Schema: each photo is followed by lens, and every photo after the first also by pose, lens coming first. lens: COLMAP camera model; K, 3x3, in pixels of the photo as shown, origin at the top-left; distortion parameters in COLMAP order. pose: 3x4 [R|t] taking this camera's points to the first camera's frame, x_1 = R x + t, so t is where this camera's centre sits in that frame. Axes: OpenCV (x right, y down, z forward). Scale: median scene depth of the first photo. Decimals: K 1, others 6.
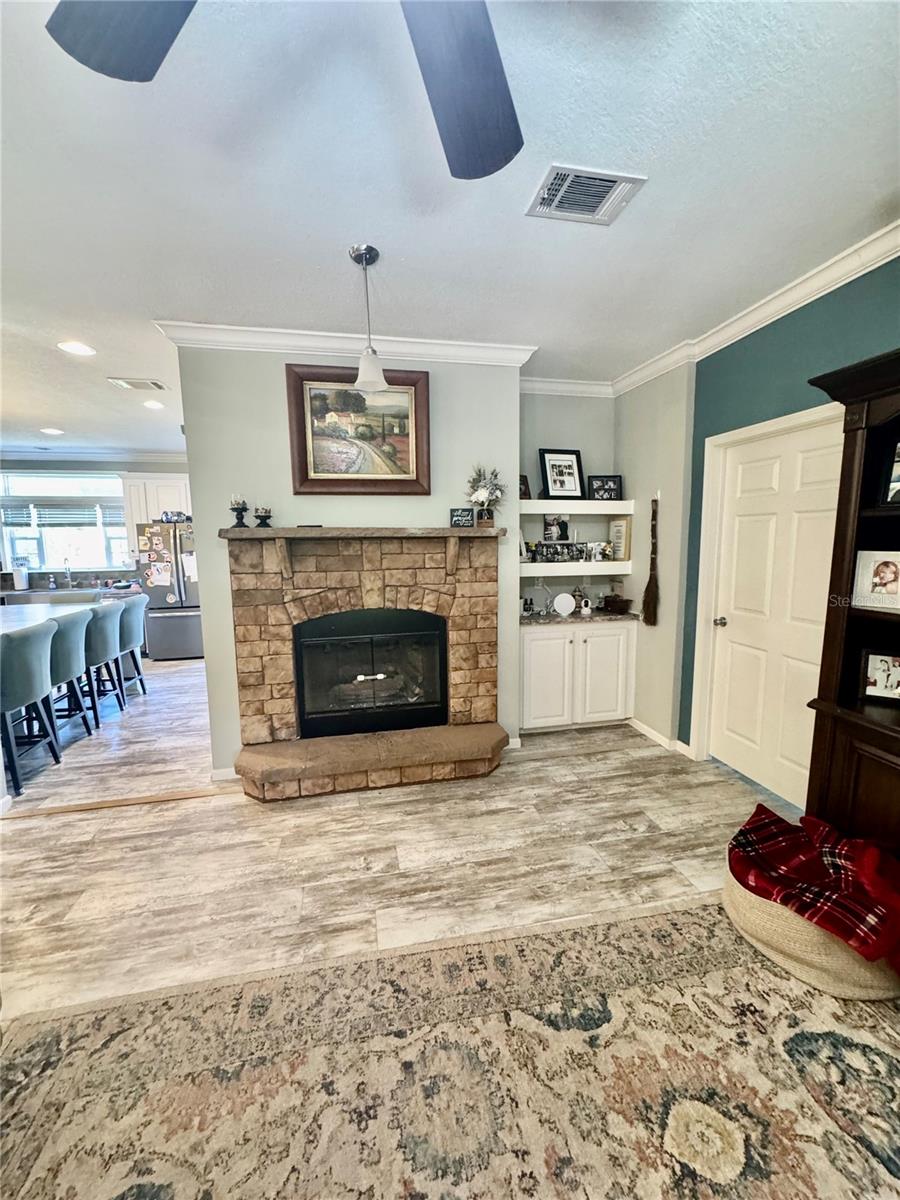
lens RADIAL K [[484.9, 0, 457.2], [0, 484.9, 600.0], [0, 0, 1]] dist [-0.002695, 0.000807]
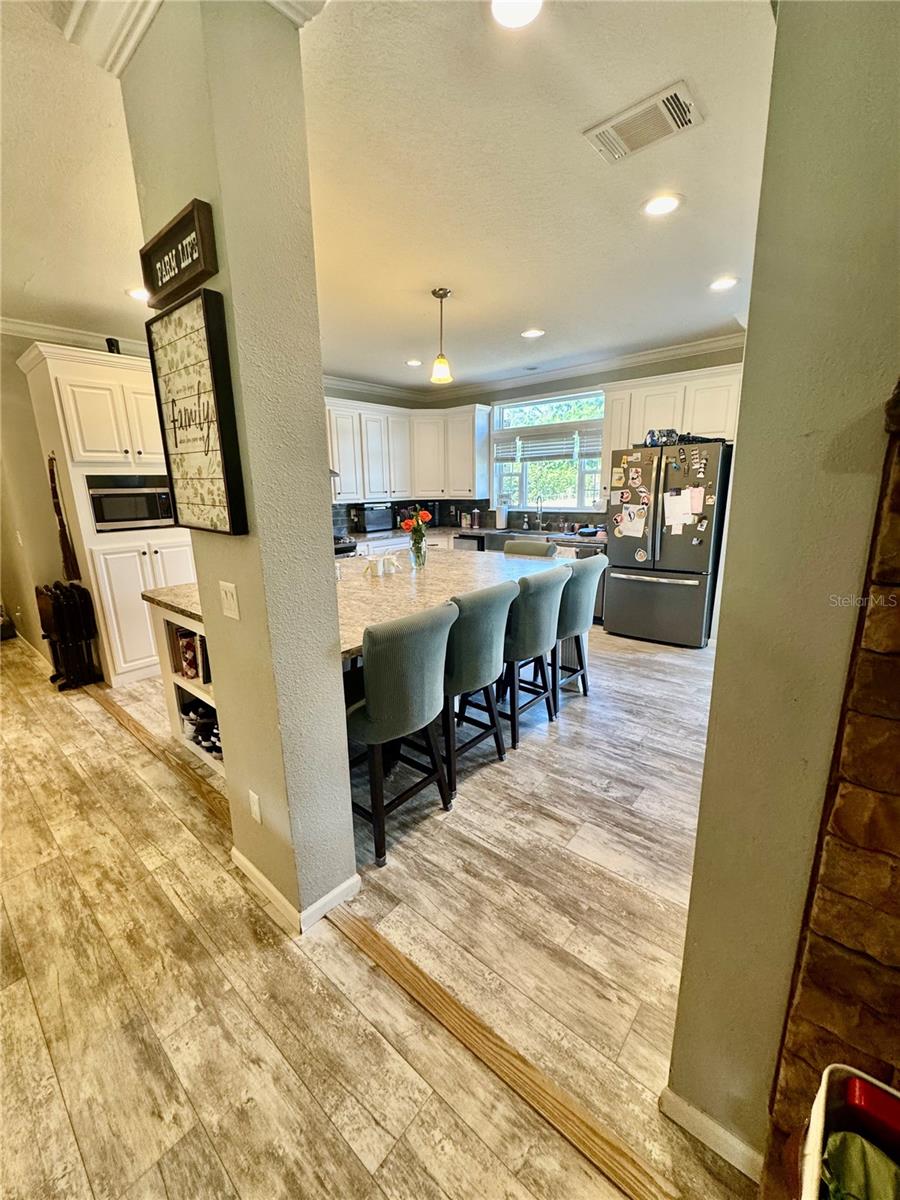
lens RADIAL K [[484.9, 0, 447.1], [0, 484.9, 599.1], [0, 0, 1]] dist [-0.002695, 0.000807]
pose [[0.605890, 0.177804, -0.775424, -0.385483], [-0.082129, 0.983476, 0.161337, -0.063310], [0.791298, -0.034067, 0.610481, 0.652756]]
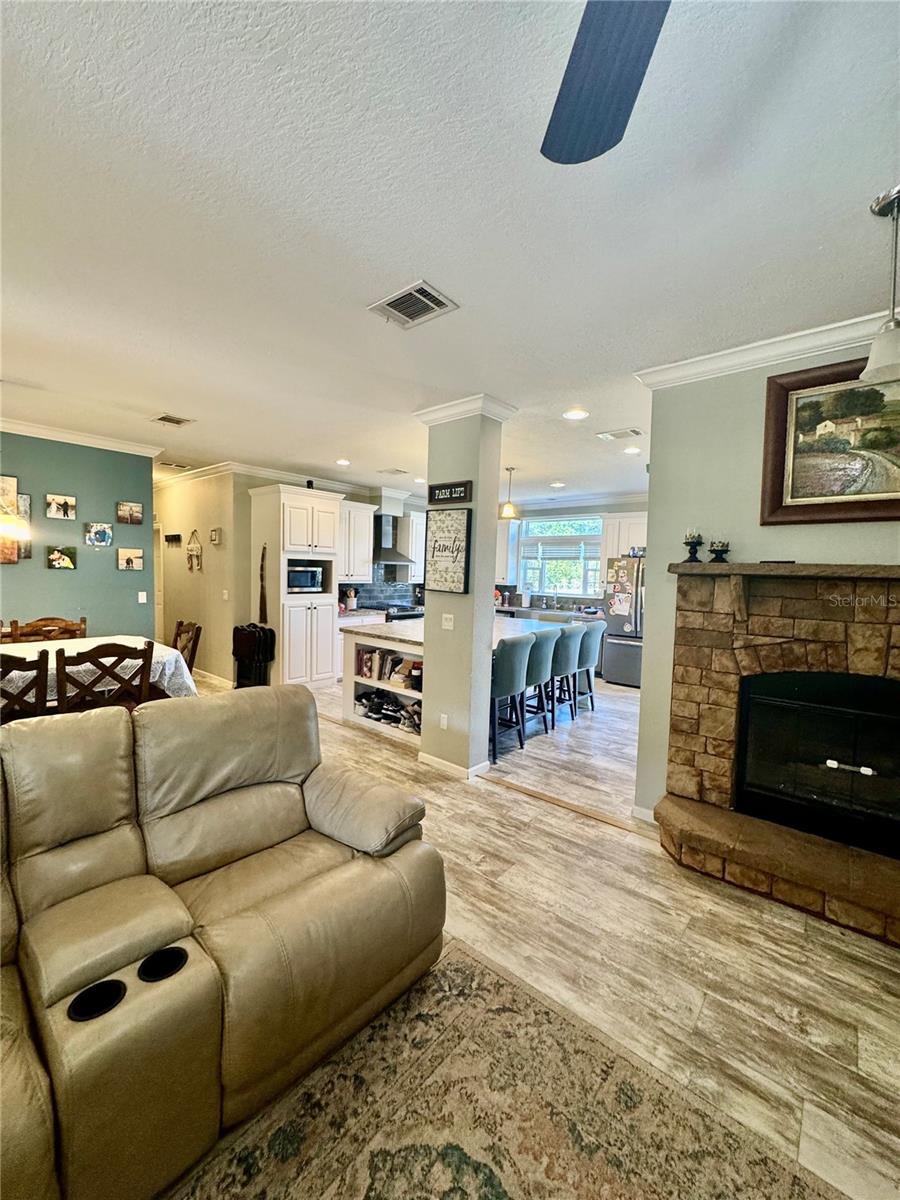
lens RADIAL K [[484.9, 0, 444.7], [0, 484.9, 598.8], [0, 0, 1]] dist [-0.002695, 0.000807]
pose [[0.606448, 0.072911, -0.791773, 0.012455], [-0.131220, 0.991310, -0.009221, -0.006504], [0.784221, 0.109489, 0.610746, 0.047231]]
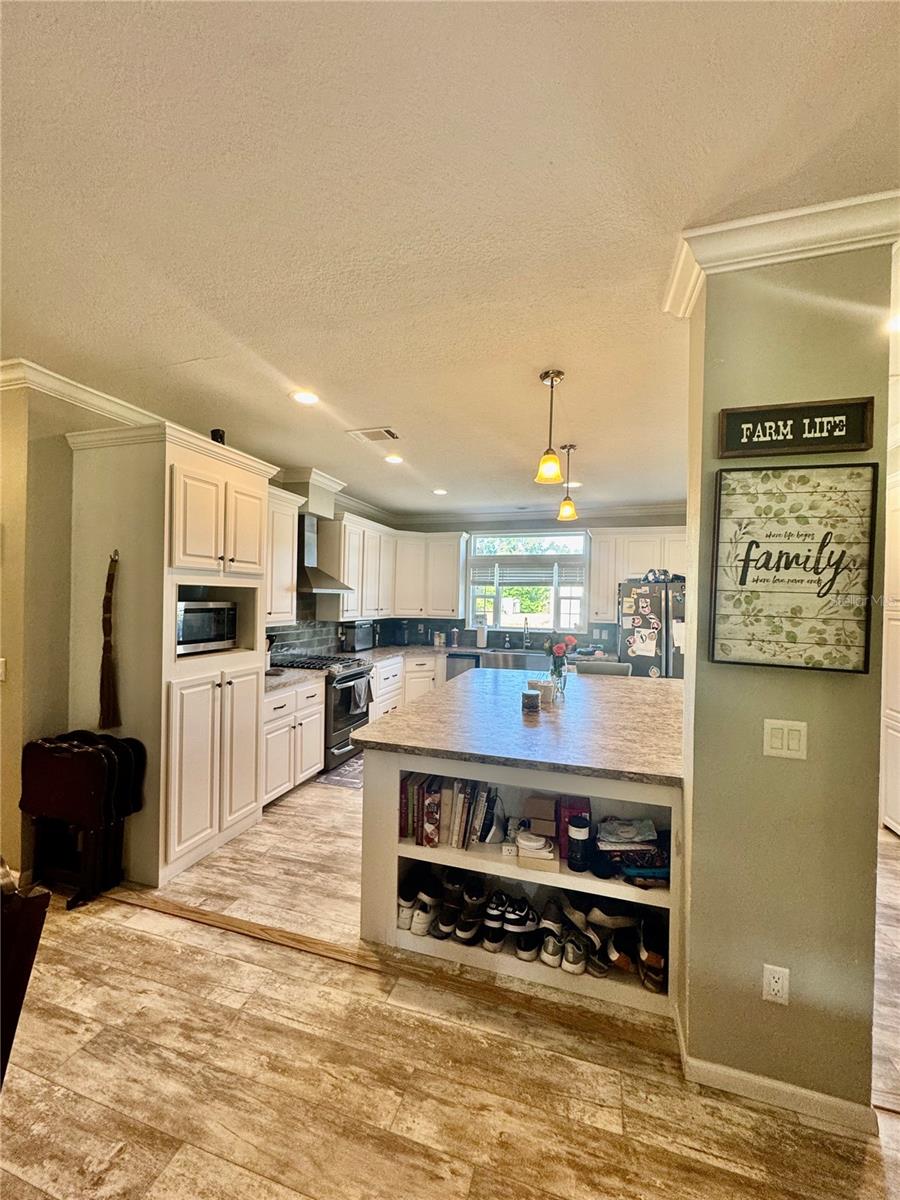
lens RADIAL K [[484.9, 0, 448.6], [0, 484.9, 600.1], [0, 0, 1]] dist [-0.002695, 0.000807]
pose [[0.871978, 0.025091, -0.488901, -0.975833], [-0.085158, 0.991234, -0.101013, -0.023510], [0.482081, 0.129715, 0.866471, 0.178019]]
